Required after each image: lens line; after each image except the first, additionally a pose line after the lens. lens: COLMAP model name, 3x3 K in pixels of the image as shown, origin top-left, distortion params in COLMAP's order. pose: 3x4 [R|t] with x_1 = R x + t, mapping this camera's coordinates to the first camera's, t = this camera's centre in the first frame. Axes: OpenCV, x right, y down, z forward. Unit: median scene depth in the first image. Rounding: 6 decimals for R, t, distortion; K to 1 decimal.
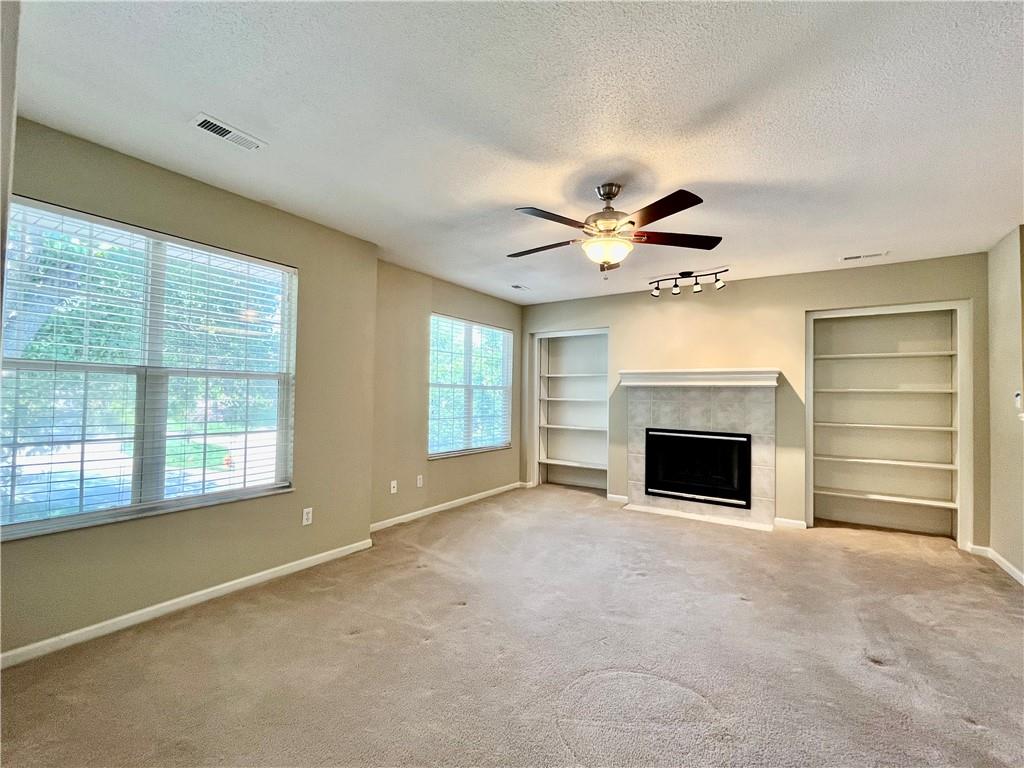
lens RADIAL K [[441.5, 0, 512.0], [0, 441.5, 384.0], [0, 0, 1]] dist [-0.000010, -0.000178]
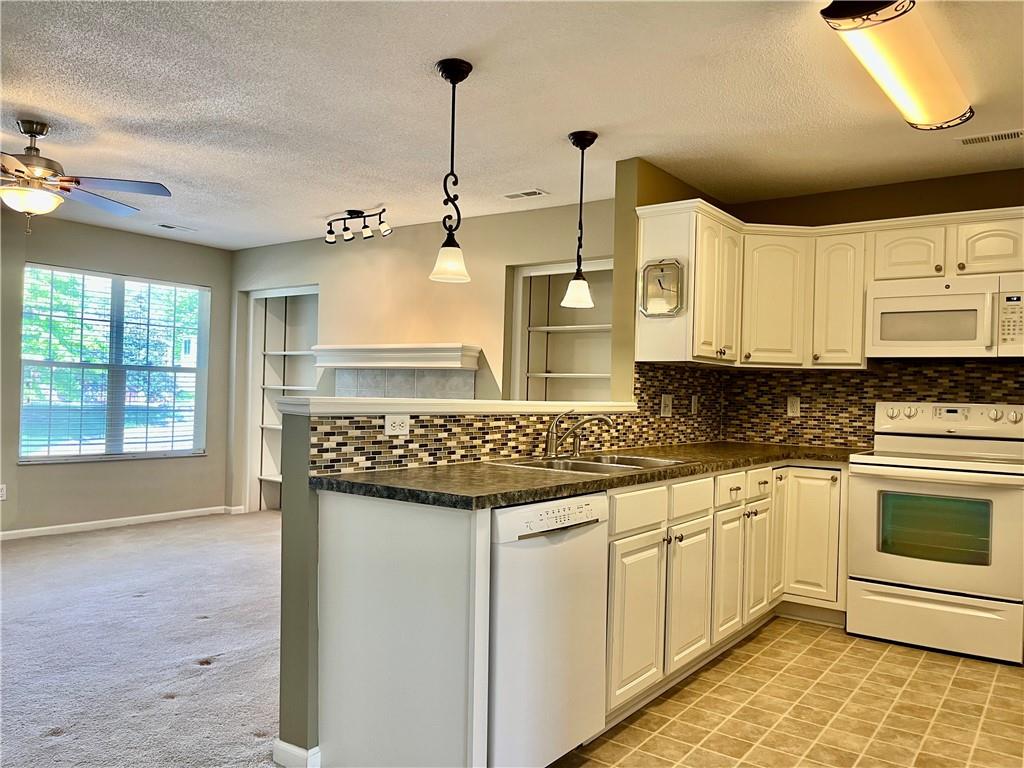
lens RADIAL K [[766.2, 0, 512.0], [0, 766.2, 384.0], [0, 0, 1]] dist [0.054463, -0.080201]
pose [[0.999278, 0.010206, -0.036598, 0.632754], [-0.009676, 0.999846, 0.014634, 0.010632], [0.036742, -0.014269, 0.999223, -0.237473]]
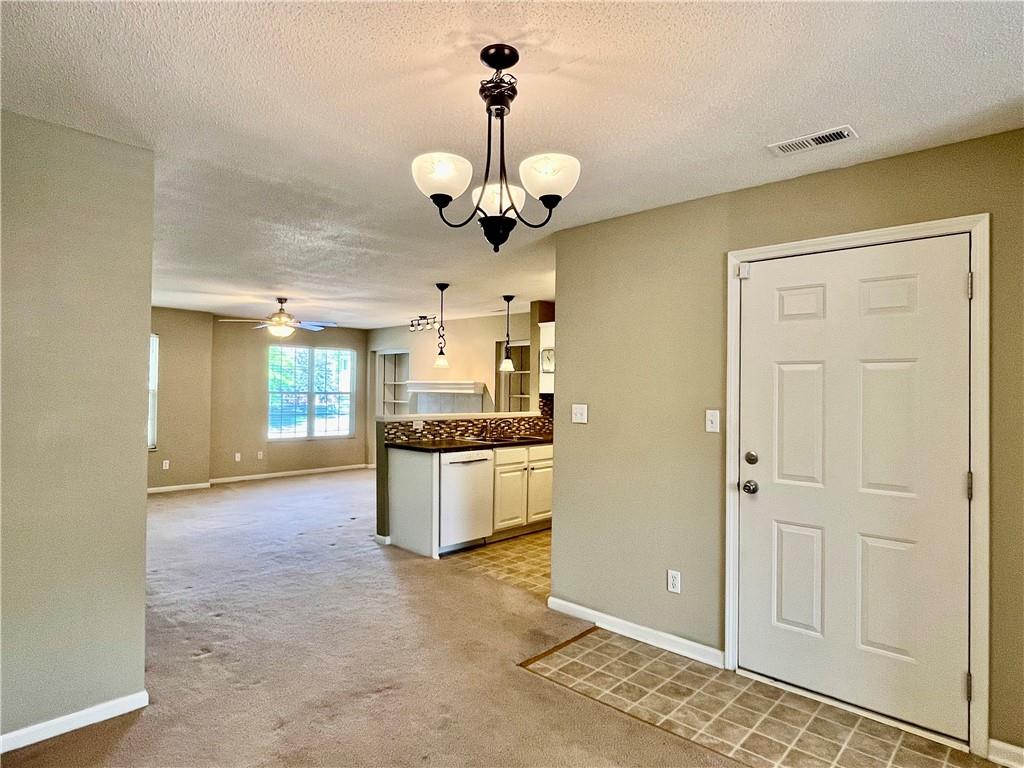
lens RADIAL K [[575.7, 0, 512.0], [0, 575.7, 384.0], [0, 0, 1]] dist [-0.000875, -0.000033]
pose [[0.987971, -0.005155, -0.154550, 0.886283], [0.007199, 0.999894, 0.012667, -0.043670], [0.154469, -0.013627, 0.987904, -0.771249]]
